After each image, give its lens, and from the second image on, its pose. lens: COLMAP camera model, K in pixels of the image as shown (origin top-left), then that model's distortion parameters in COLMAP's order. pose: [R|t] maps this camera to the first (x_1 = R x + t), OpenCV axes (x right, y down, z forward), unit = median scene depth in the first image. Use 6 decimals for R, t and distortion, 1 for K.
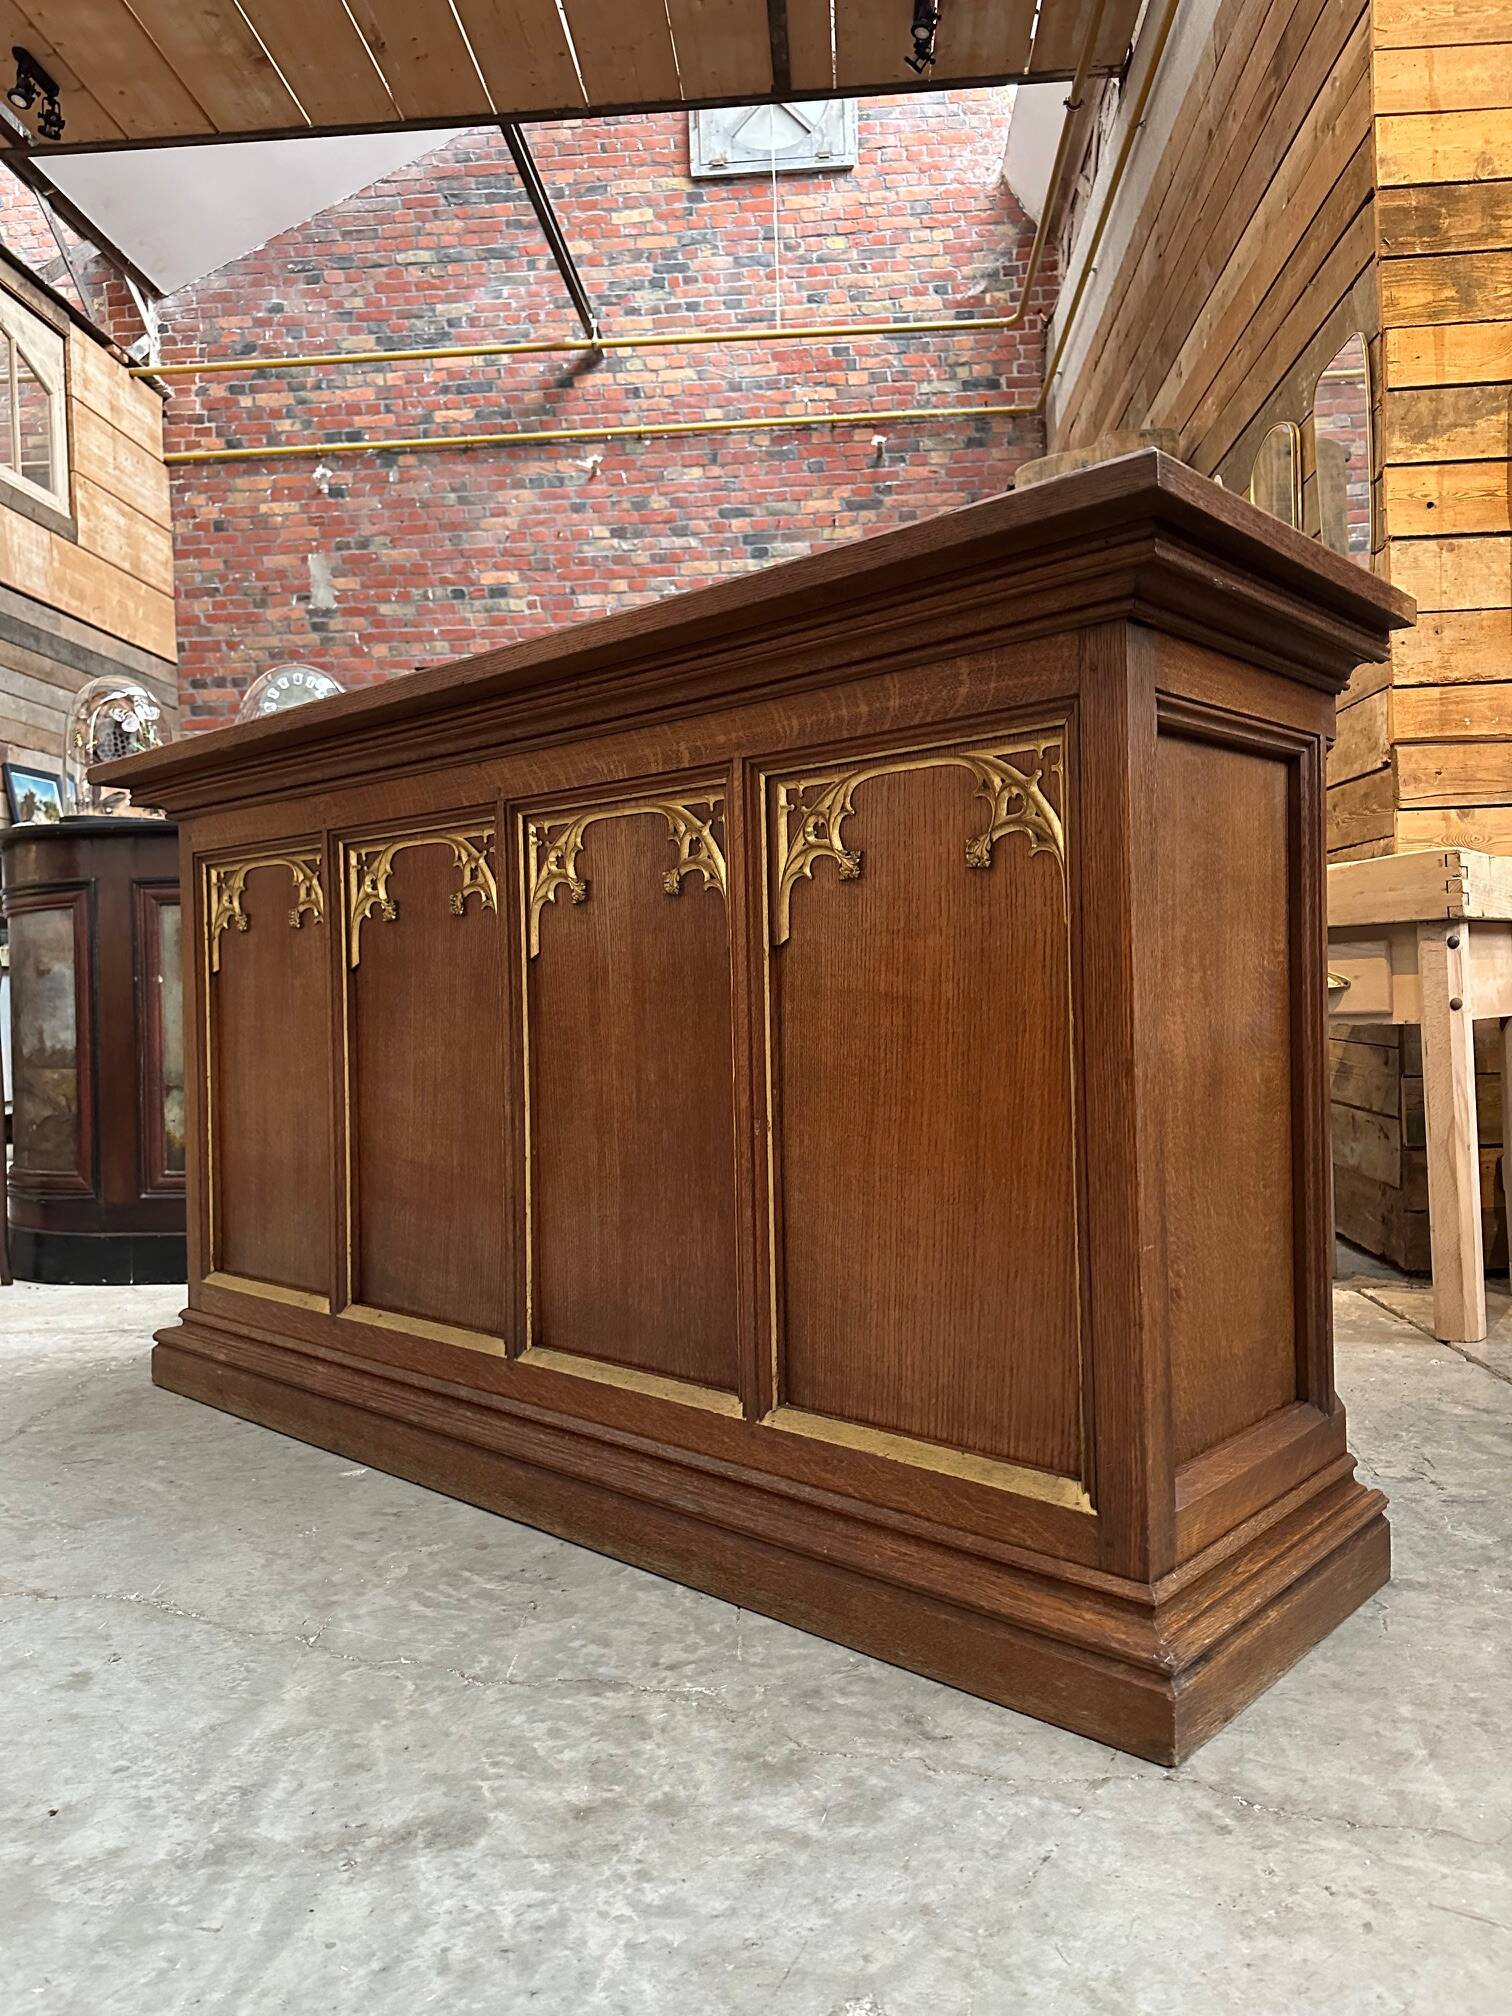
lens RADIAL K [[1411.2, 0, 756.0], [0, 1411.2, 1008.0], [0, 0, 1]] dist [0.020442, -0.038659]
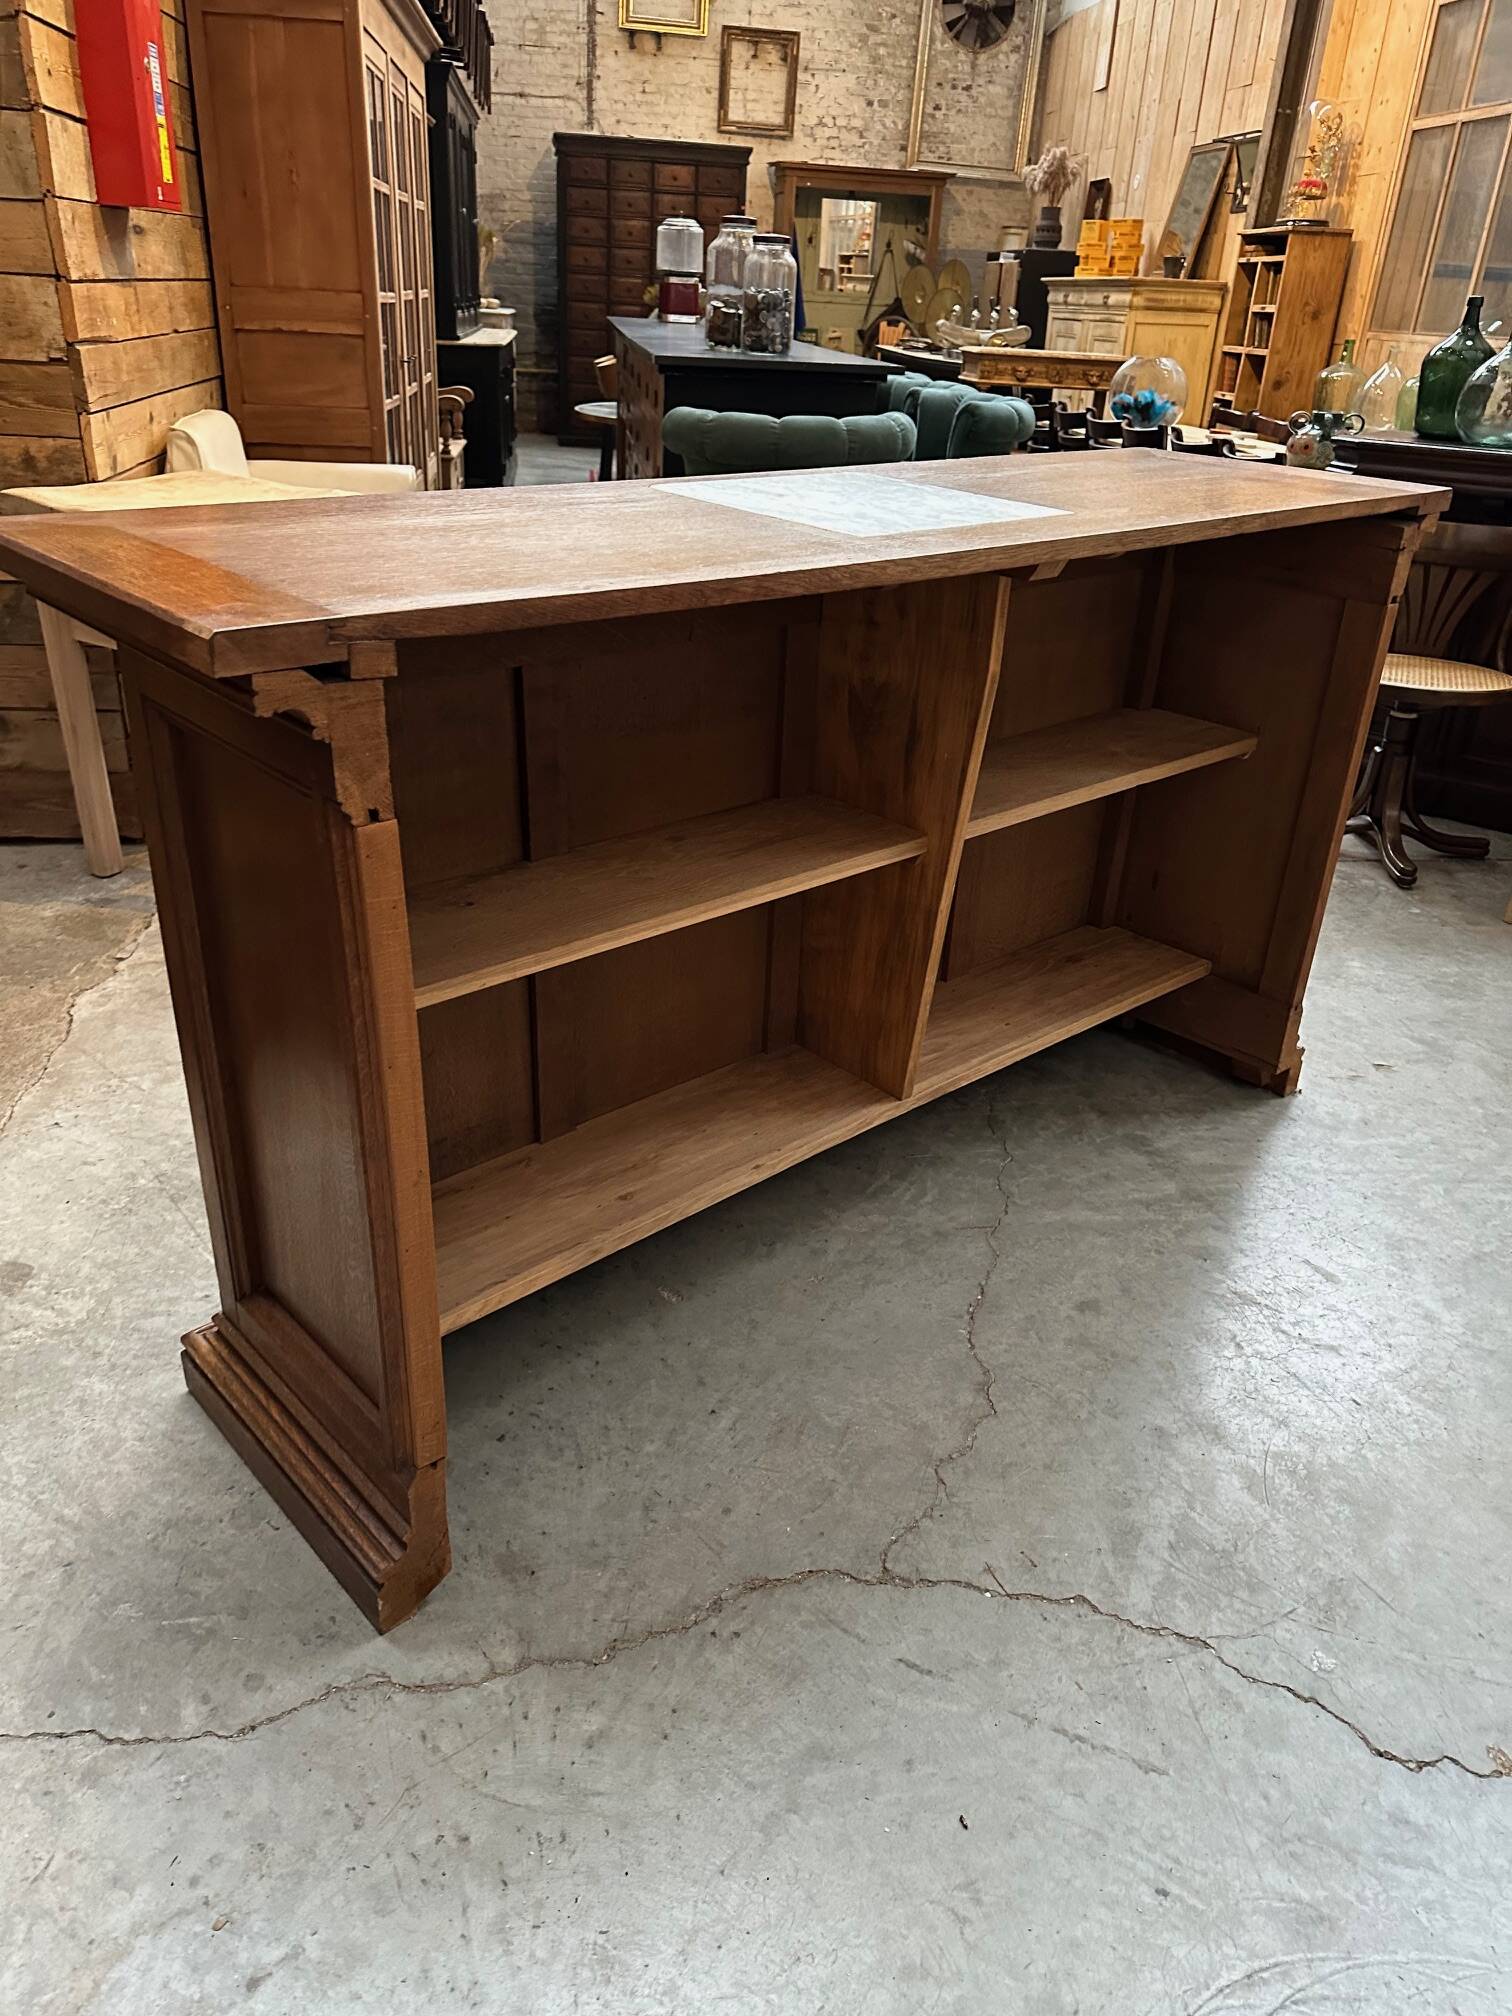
lens RADIAL K [[1410.7, 0, 744.4], [0, 1410.7, 1012.5], [0, 0, 1]] dist [0.036781, -0.052622]
pose [[-0.176725, -0.422078, 0.889167, -0.821811], [-0.024203, 0.904977, 0.424772, -0.218796], [-0.983963, 0.053547, -0.170148, 0.813069]]
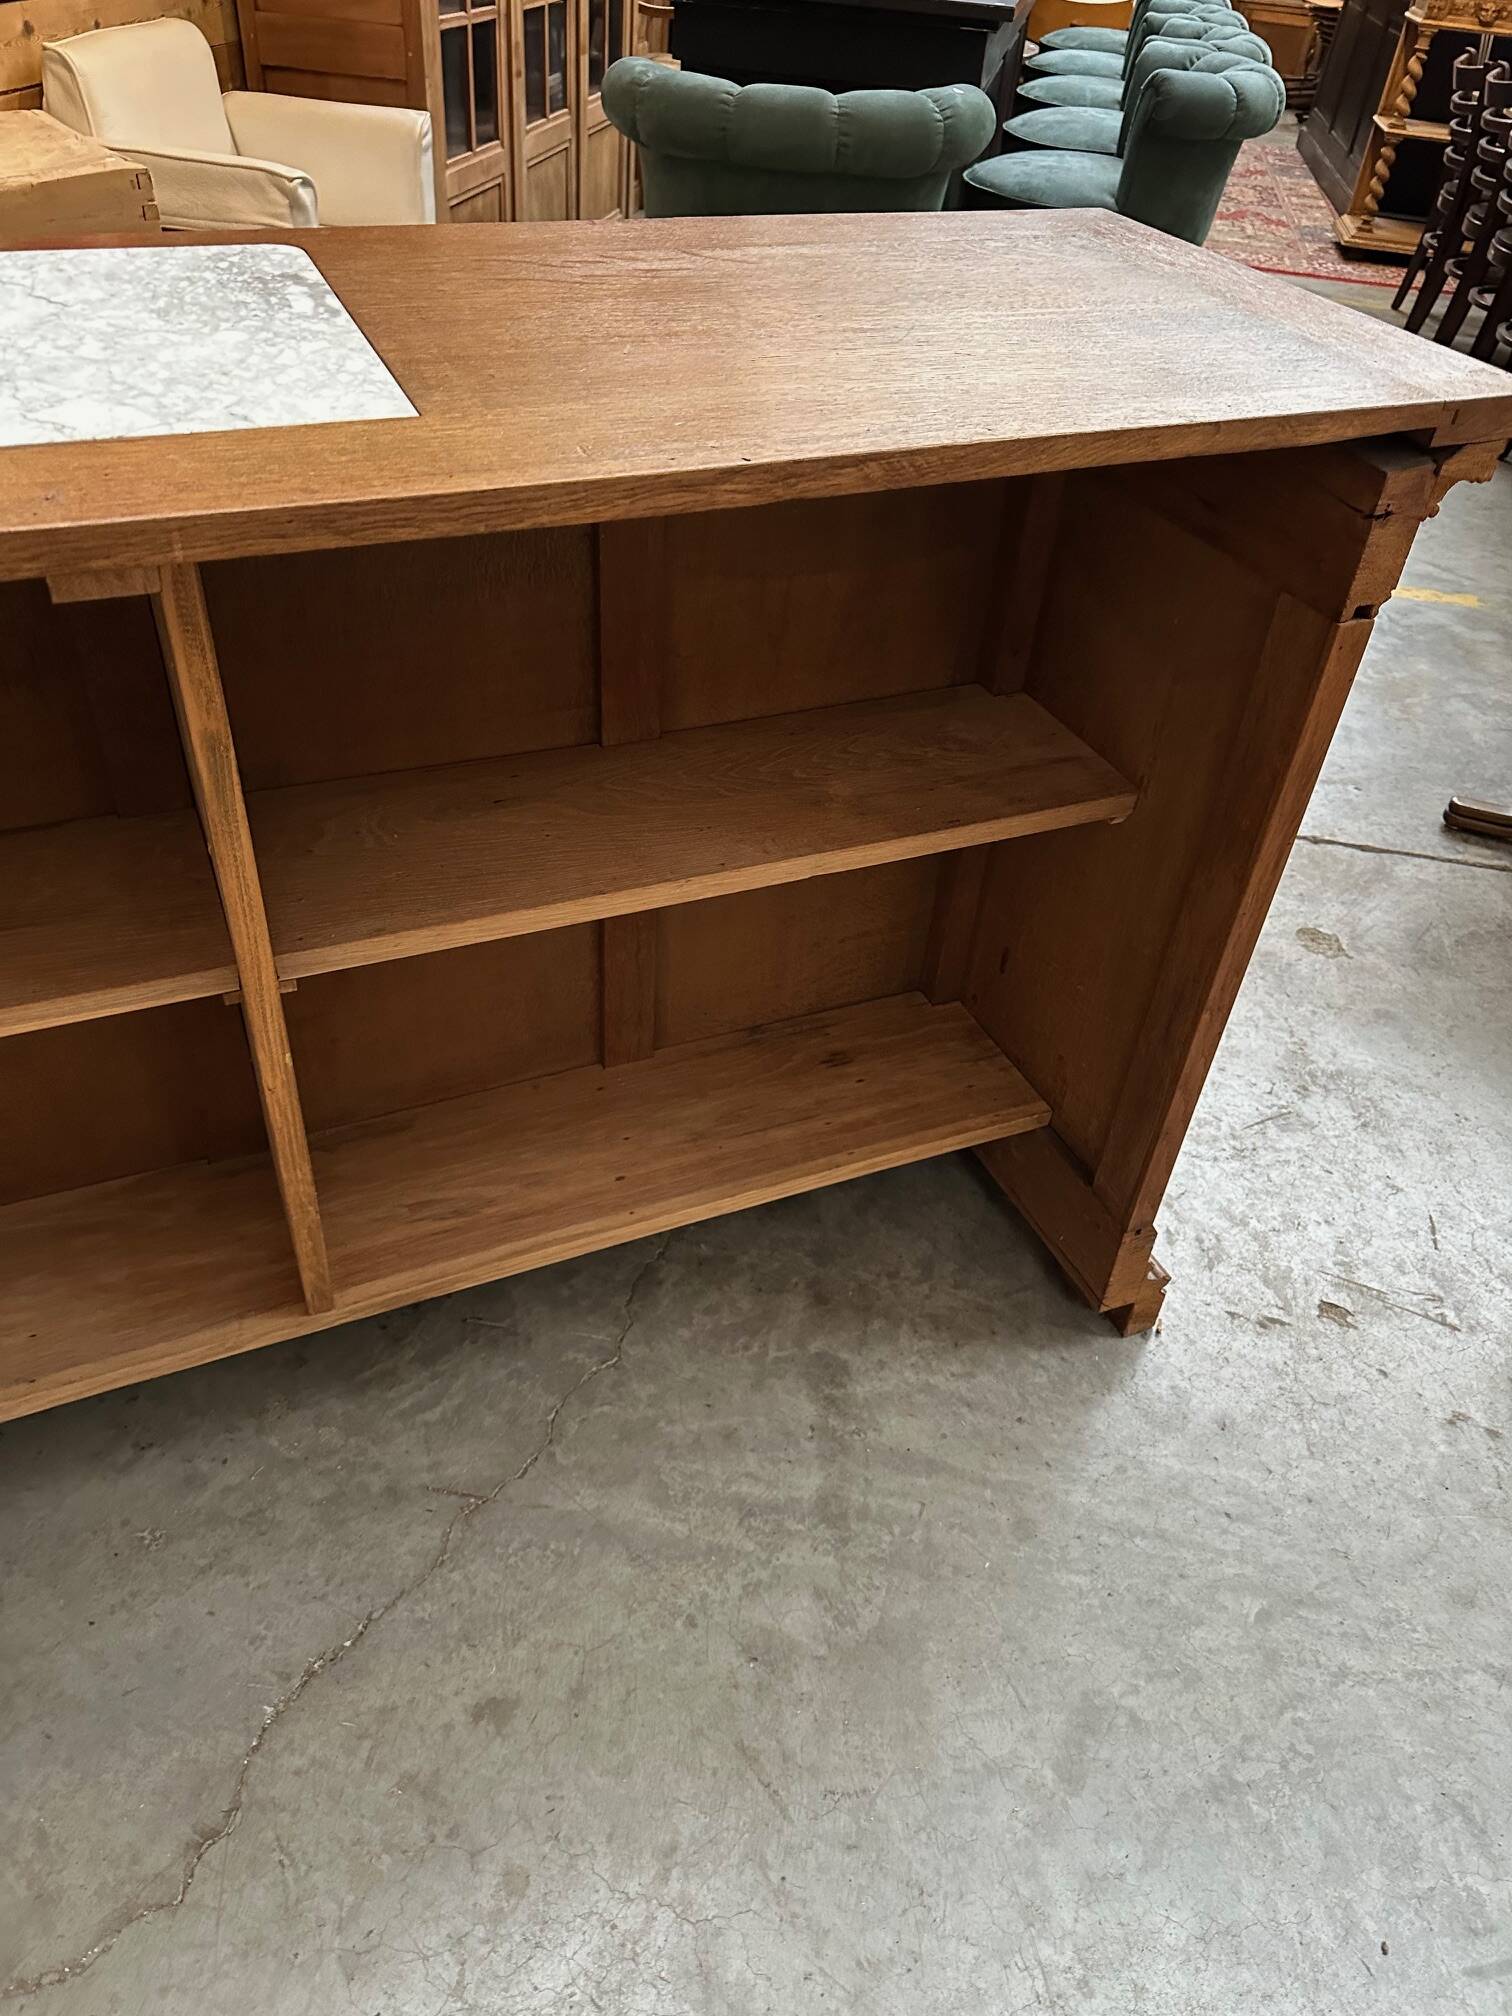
lens RADIAL K [[1424.7, 0, 746.9], [0, 1424.7, 1004.5], [0, 0, 1]] dist [0.026416, -0.031039]
pose [[0.137549, -0.597191, 0.790217, -0.472590], [-0.057612, 0.791626, 0.608284, -0.245073], [-0.988818, -0.129195, 0.074482, 0.420376]]
